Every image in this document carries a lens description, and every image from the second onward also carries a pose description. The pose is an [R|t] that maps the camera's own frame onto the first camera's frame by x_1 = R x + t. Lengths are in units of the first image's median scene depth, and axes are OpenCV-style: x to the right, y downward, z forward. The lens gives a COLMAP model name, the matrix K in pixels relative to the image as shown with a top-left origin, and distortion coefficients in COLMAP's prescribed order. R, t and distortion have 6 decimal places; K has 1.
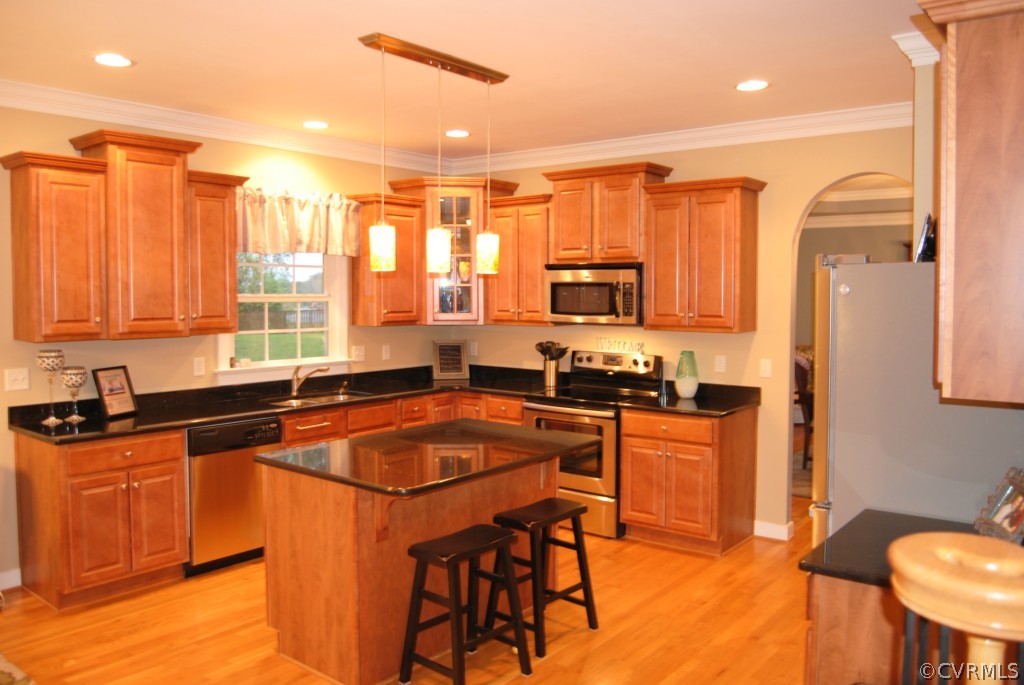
lens RADIAL K [[812.3, 0, 514.1], [0, 812.3, 331.8], [0, 0, 1]] dist [-0.071838, -0.000139]
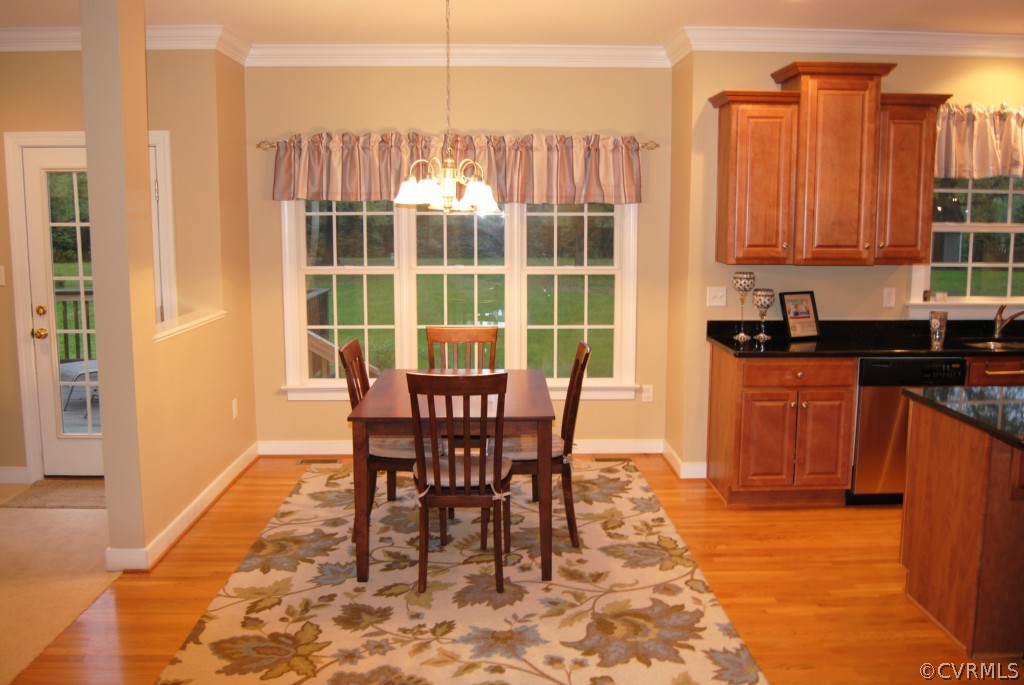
lens RADIAL K [[898.4, 0, 513.7], [0, 898.4, 338.9], [0, 0, 1]] dist [-0.048699, 0.003855]
pose [[0.645836, 0.101316, -0.756724, 0.152962], [-0.038588, 0.994221, 0.100181, 0.003231], [0.762501, -0.035500, 0.646013, -0.044849]]
